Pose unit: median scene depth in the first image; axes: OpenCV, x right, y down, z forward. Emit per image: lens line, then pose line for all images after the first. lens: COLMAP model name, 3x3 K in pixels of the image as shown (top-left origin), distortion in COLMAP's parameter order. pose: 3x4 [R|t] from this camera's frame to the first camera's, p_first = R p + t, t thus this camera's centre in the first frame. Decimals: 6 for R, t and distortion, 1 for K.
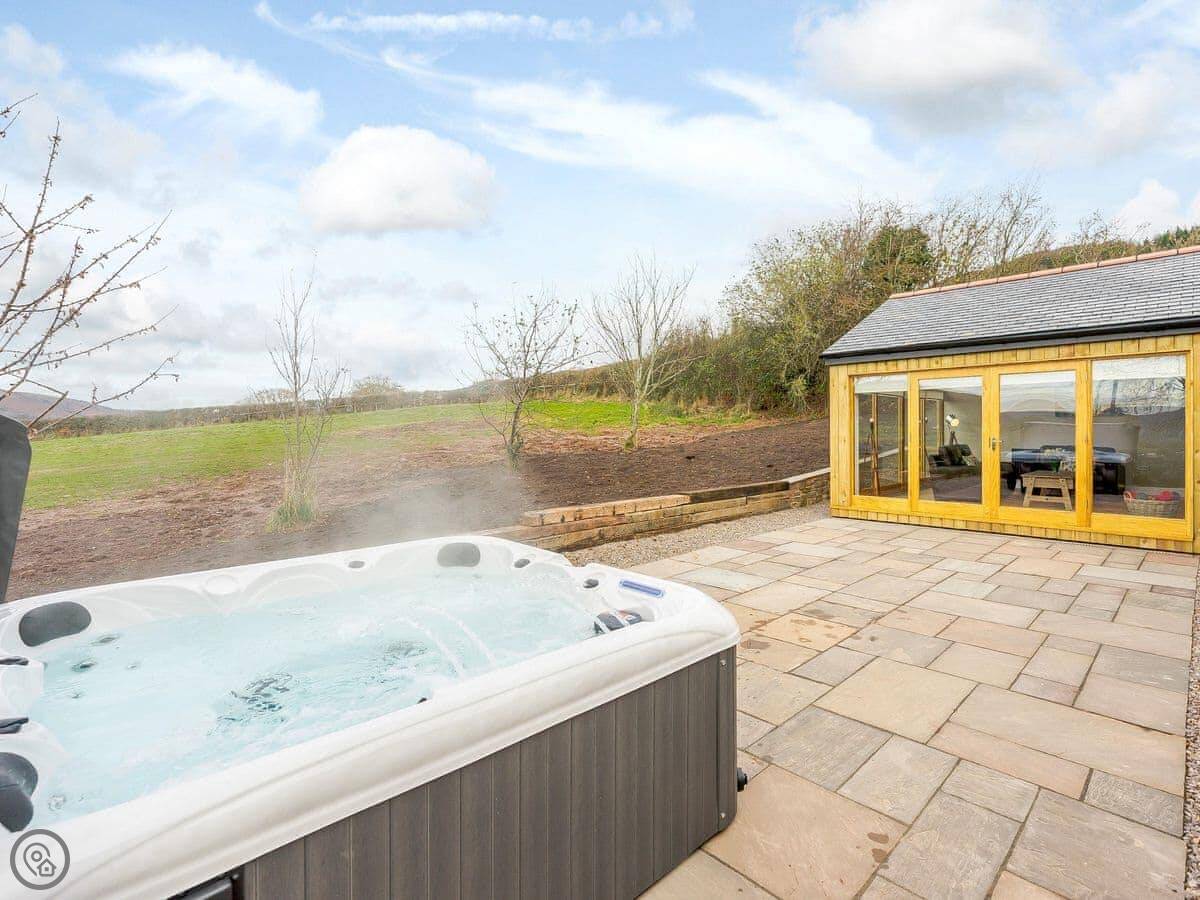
lens RADIAL K [[572.5, 0, 606.8], [0, 572.5, 441.9], [0, 0, 1]] dist [0.000421, -0.004518]
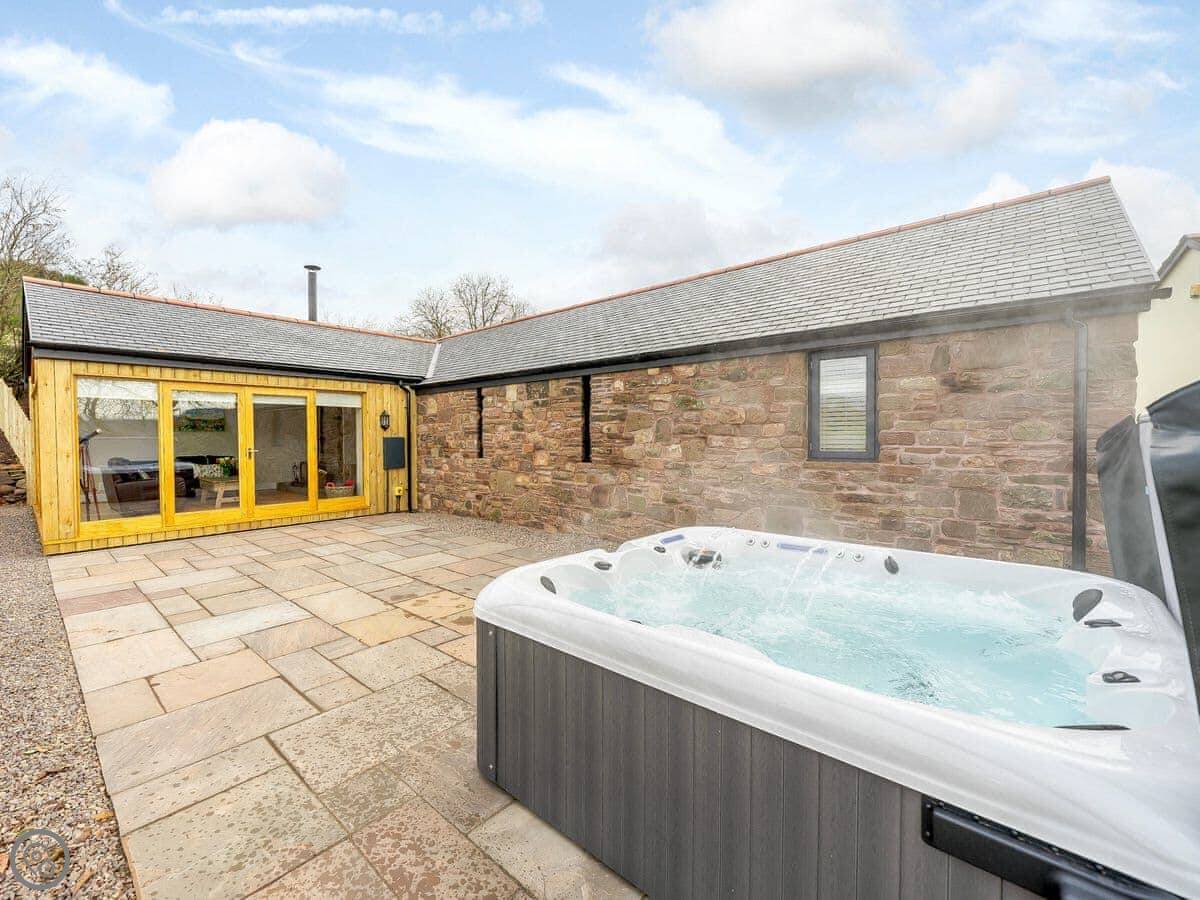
lens RADIAL K [[482.6, 0, 596.0], [0, 482.6, 450.9], [0, 0, 1]] dist [-0.005600, -0.000146]
pose [[-0.060812, -0.022282, 0.997900, -0.383777], [0.028981, 0.999290, 0.024079, -0.004937], [-0.997728, 0.030384, -0.060123, 0.405827]]
